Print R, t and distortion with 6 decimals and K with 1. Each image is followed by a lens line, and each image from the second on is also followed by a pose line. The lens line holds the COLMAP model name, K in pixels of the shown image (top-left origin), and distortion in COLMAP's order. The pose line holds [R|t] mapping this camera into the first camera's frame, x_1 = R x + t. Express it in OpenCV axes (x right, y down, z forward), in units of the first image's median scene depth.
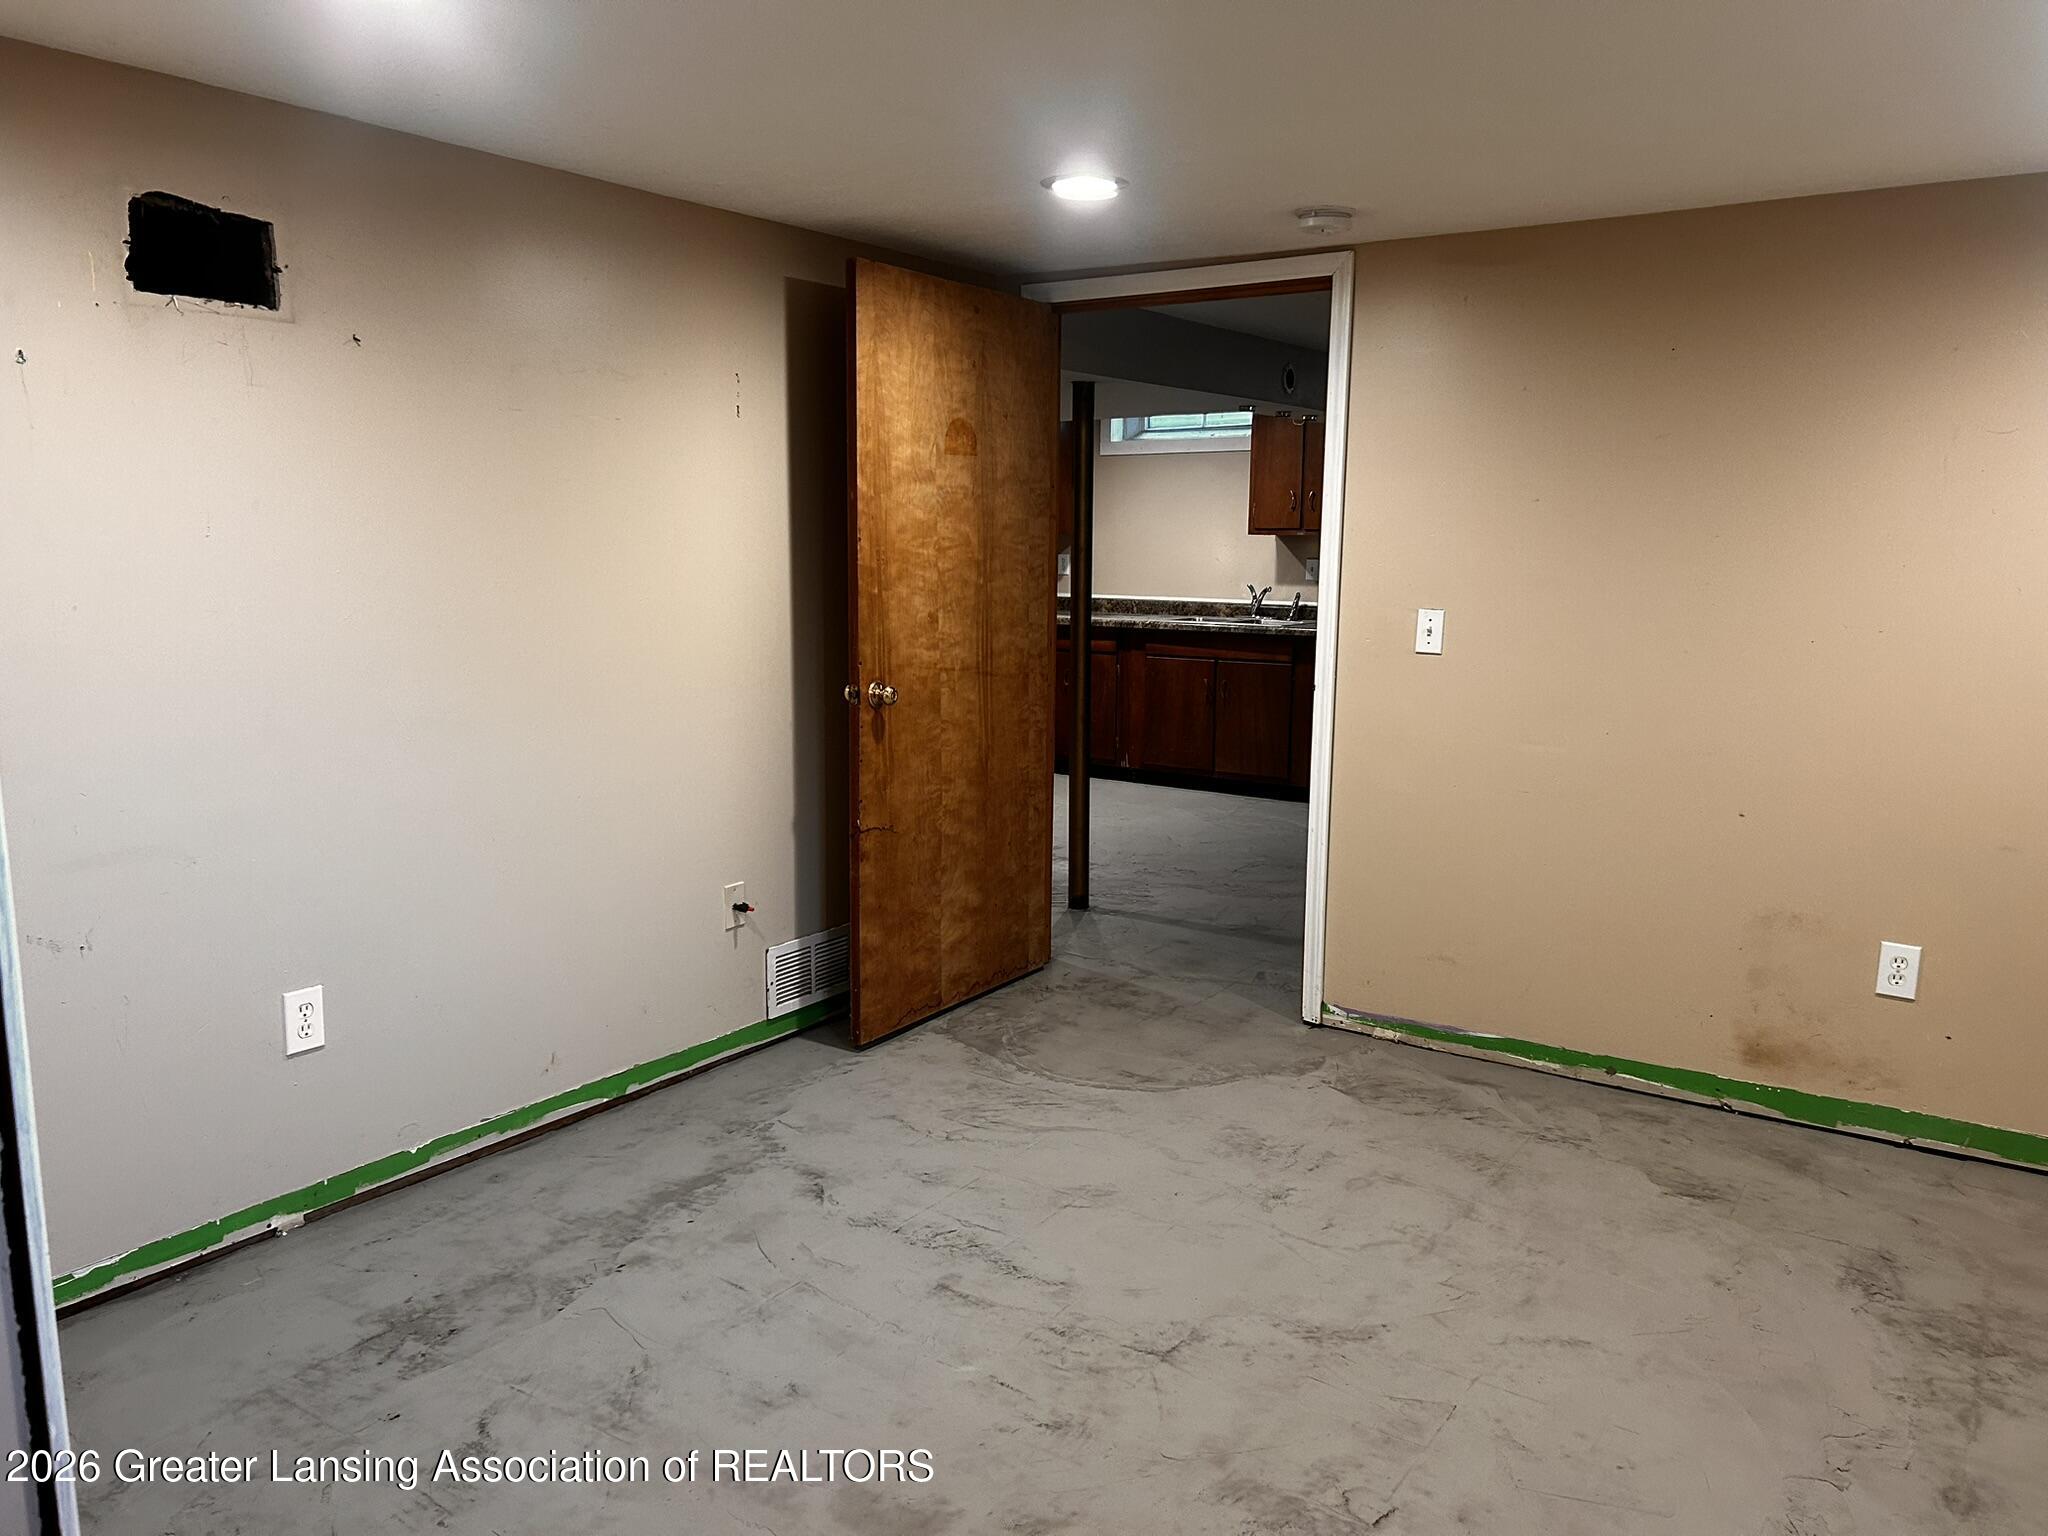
lens RADIAL K [[1540.8, 0, 996.5], [0, 1540.8, 805.0], [0, 0, 1]] dist [0.030374, -0.035721]
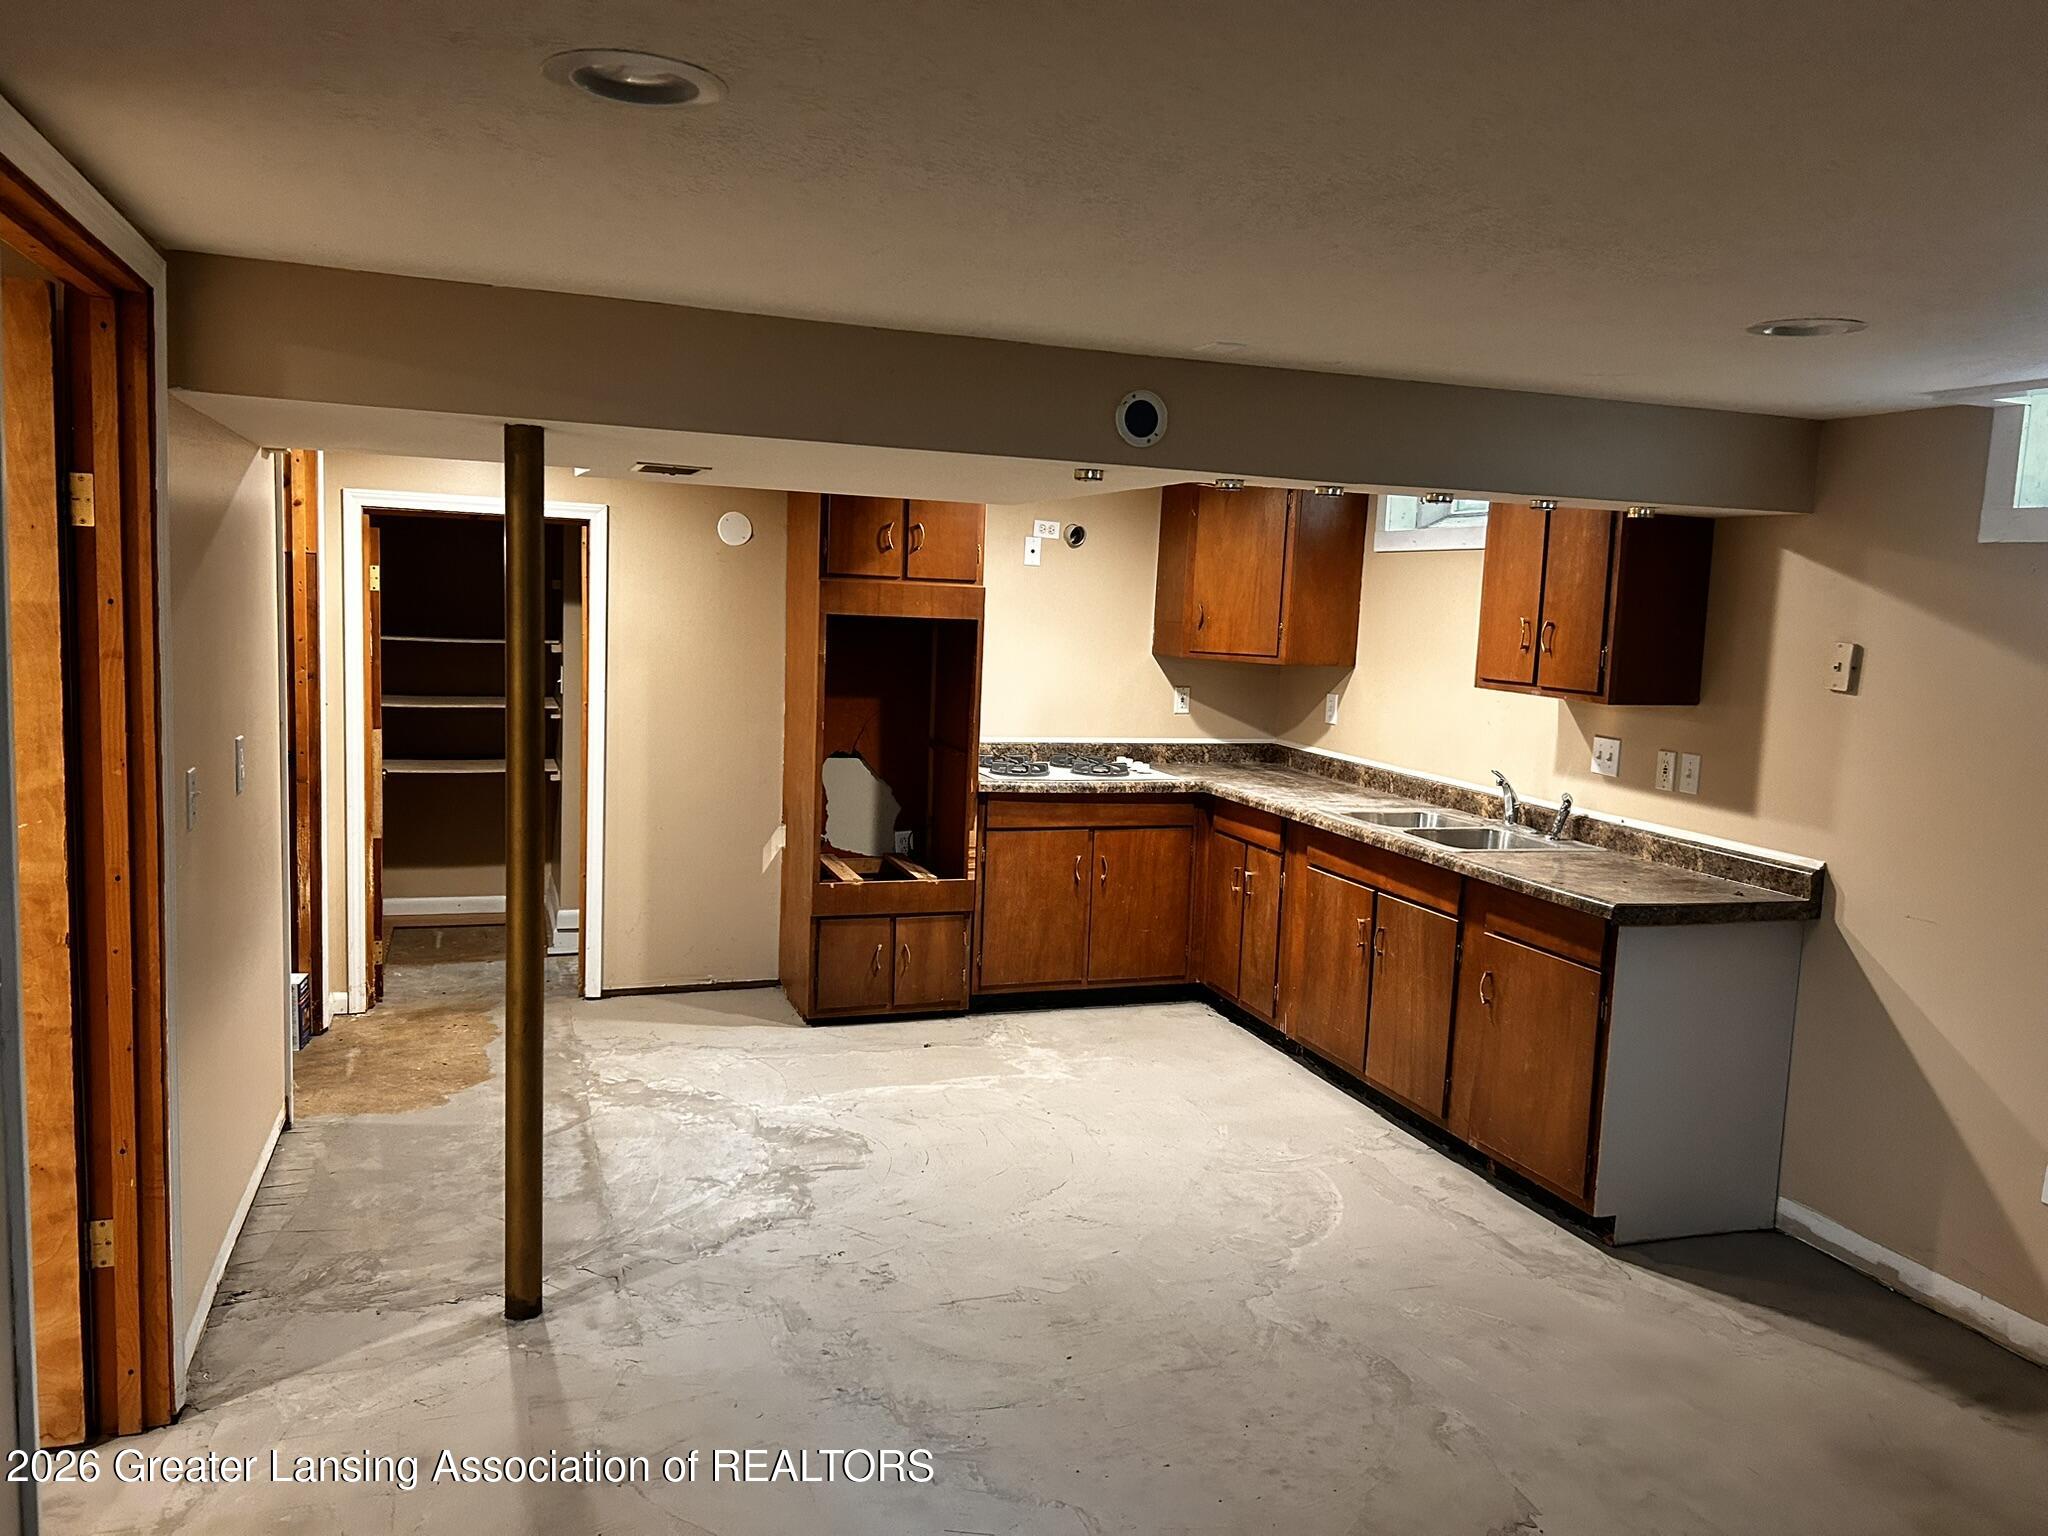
lens RADIAL K [[1540.8, 0, 1021.1], [0, 1540.8, 767.0], [0, 0, 1]] dist [0.030374, -0.035721]
pose [[0.813398, 0.097002, -0.573562, 0.359631], [-0.140824, 0.989506, -0.032362, -0.100206], [0.564404, 0.107094, 0.818523, 0.414678]]
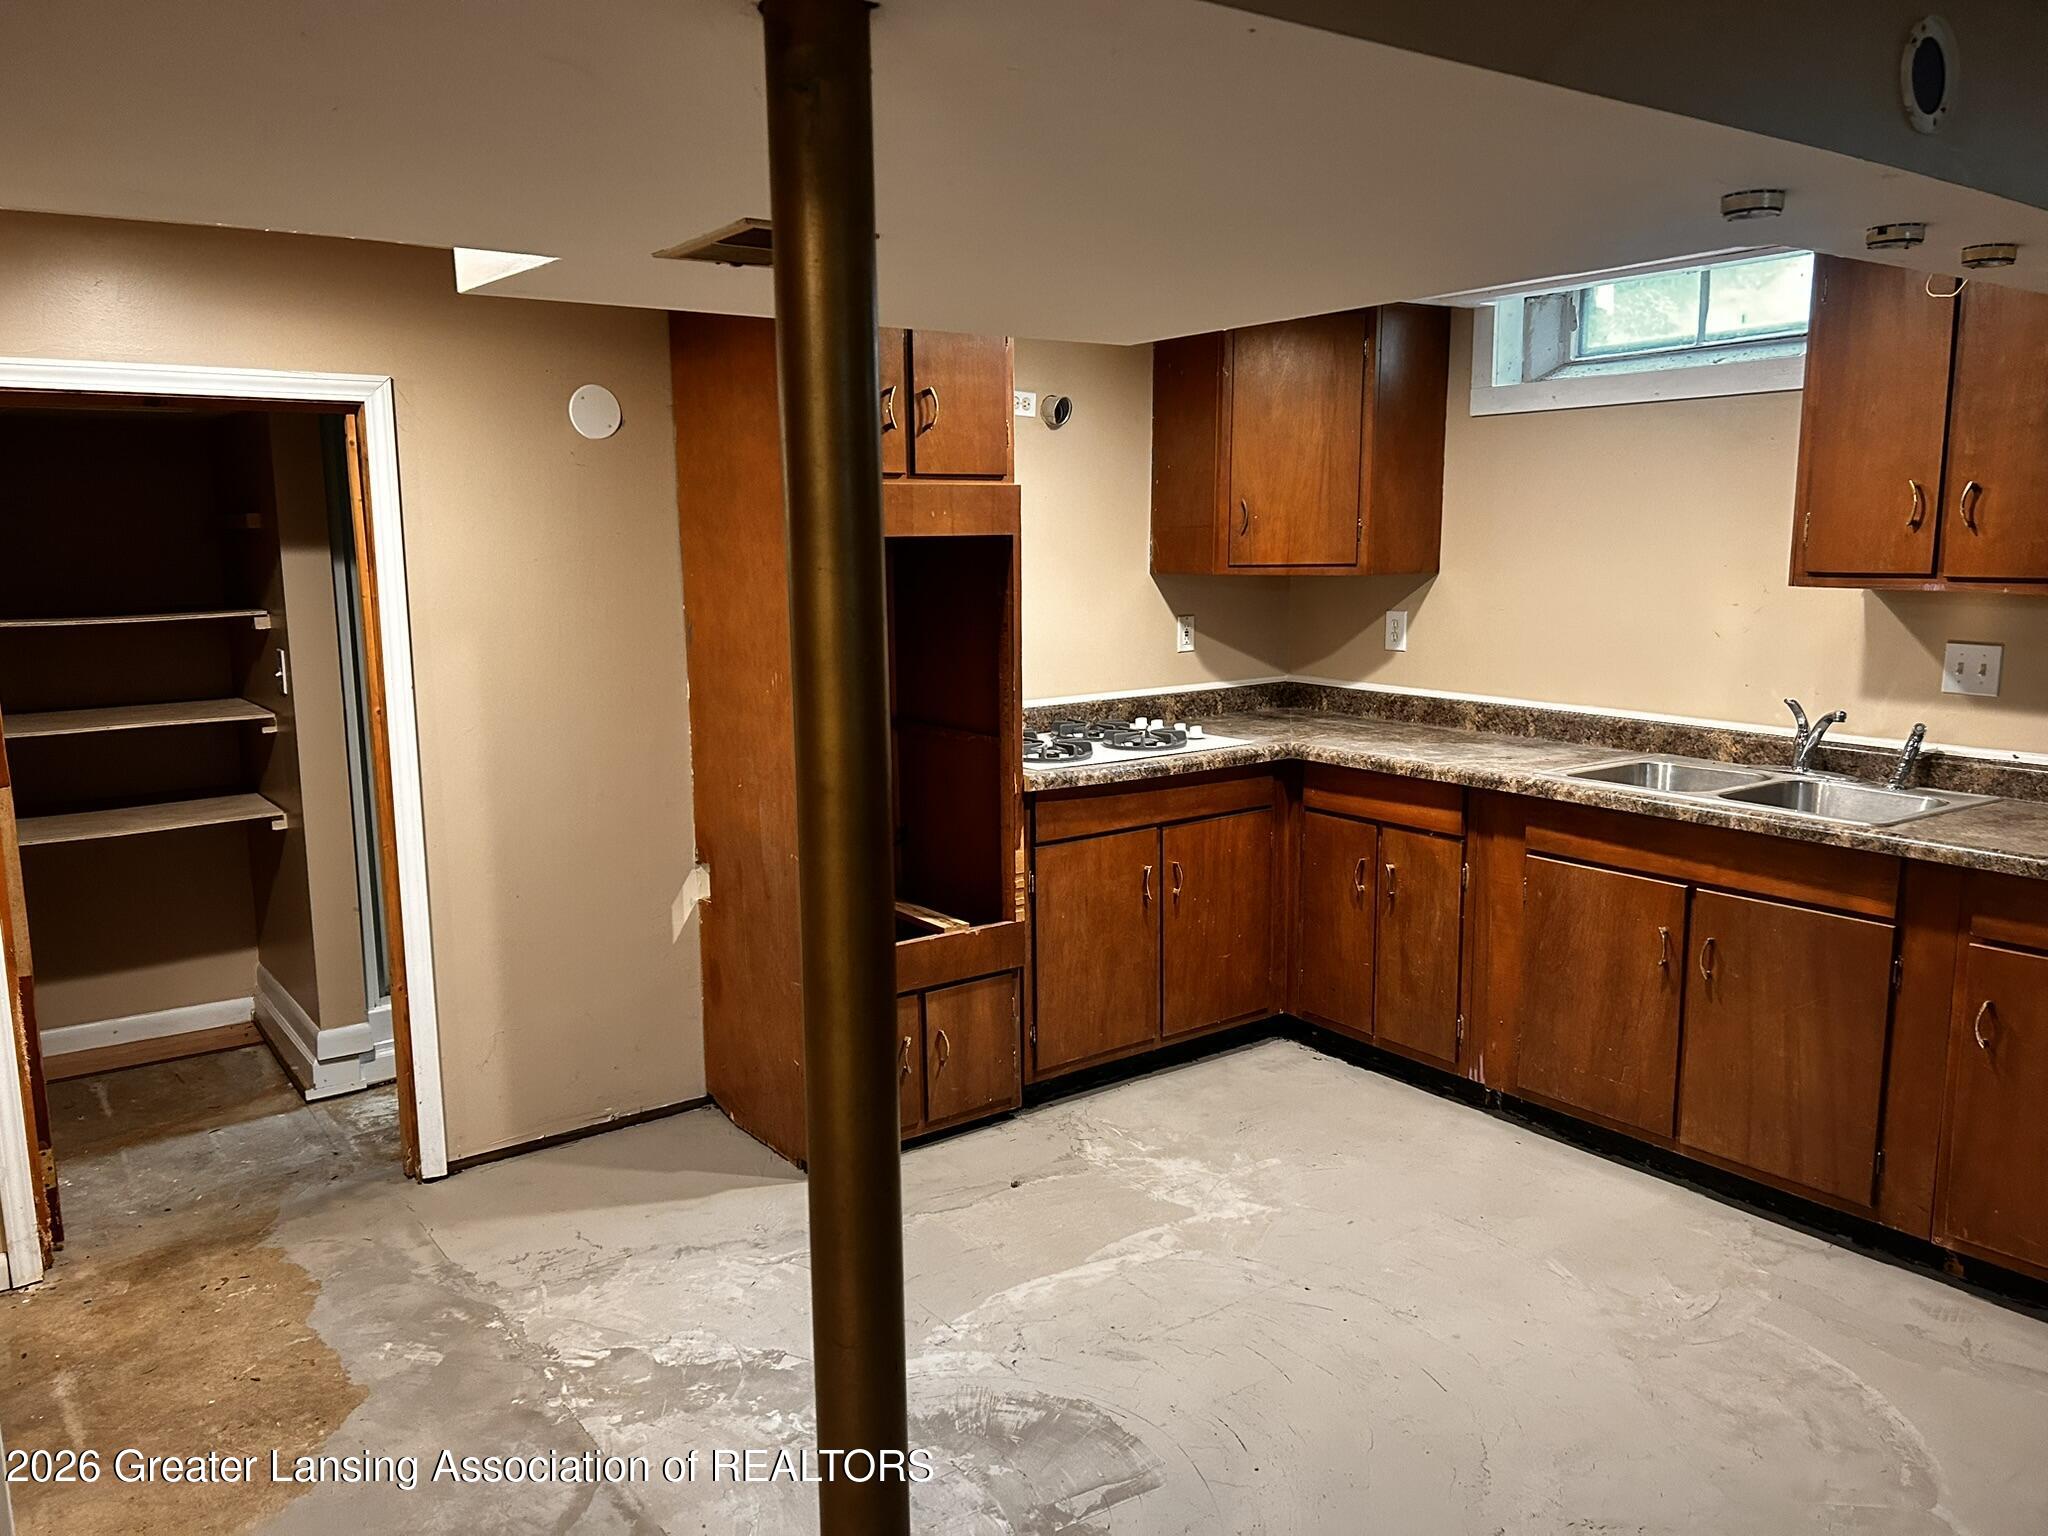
lens RADIAL K [[1540.8, 0, 1000.7], [0, 1540.8, 779.8], [0, 0, 1]] dist [0.030374, -0.035721]
pose [[0.944647, 0.040460, -0.325583, 0.098469], [-0.043968, 0.999027, -0.003422, -0.110381], [0.325128, 0.017548, 0.945507, 0.525575]]
